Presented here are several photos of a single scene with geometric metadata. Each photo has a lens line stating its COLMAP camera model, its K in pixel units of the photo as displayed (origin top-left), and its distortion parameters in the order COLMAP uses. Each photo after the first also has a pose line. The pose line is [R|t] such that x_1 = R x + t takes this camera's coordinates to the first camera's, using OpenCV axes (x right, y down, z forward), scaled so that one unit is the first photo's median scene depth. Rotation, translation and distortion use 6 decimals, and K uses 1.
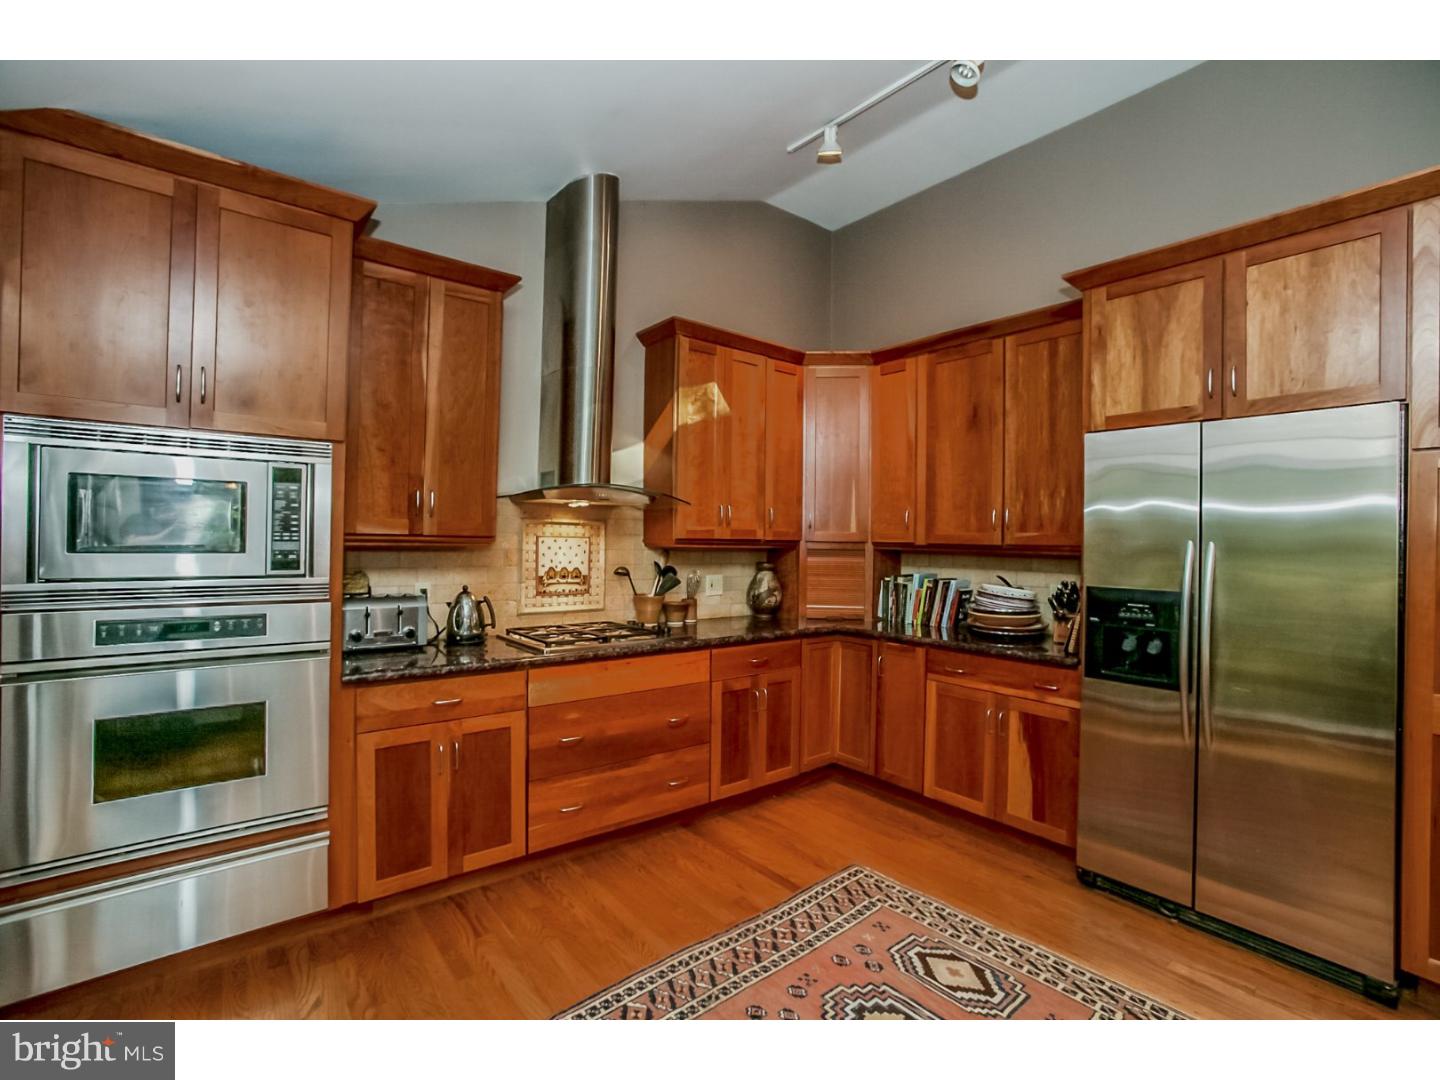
lens RADIAL K [[677.5, 0, 716.8], [0, 677.5, 537.7], [0, 0, 1]] dist [-0.001986, 0.000687]
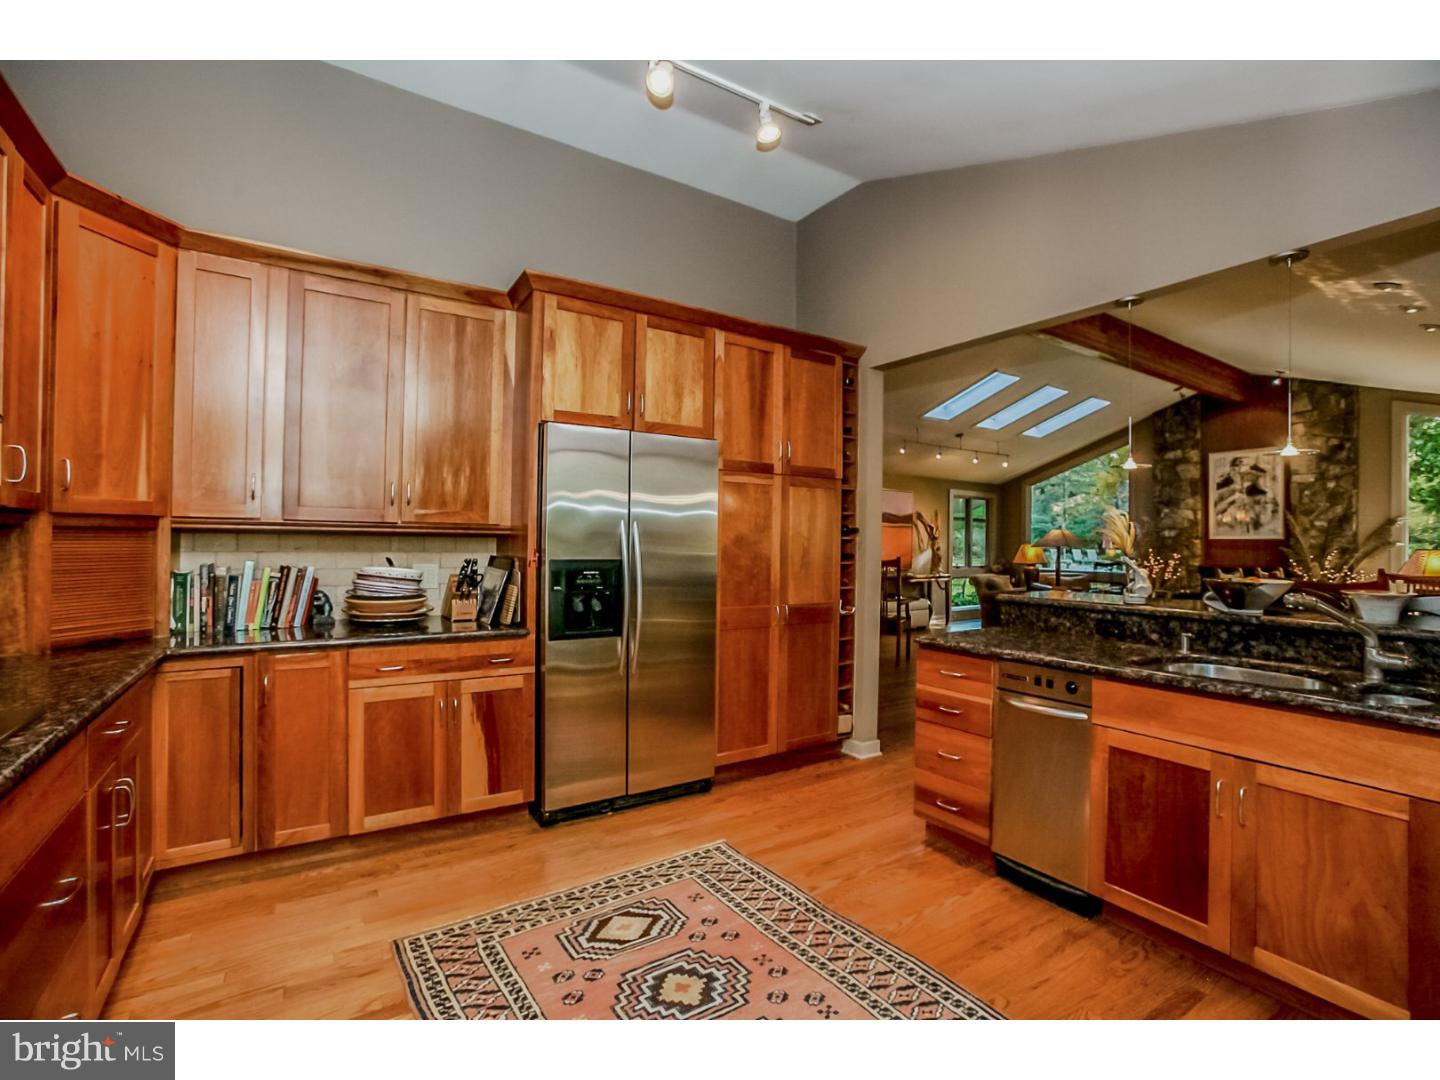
lens RADIAL K [[677.5, 0, 717.6], [0, 677.5, 544.2], [0, 0, 1]] dist [-0.001986, 0.000687]
pose [[0.112197, -0.013819, 0.993590, -0.531091], [-0.010965, 0.999825, 0.015143, 0.026827], [-0.993625, -0.012594, 0.112026, 0.598947]]
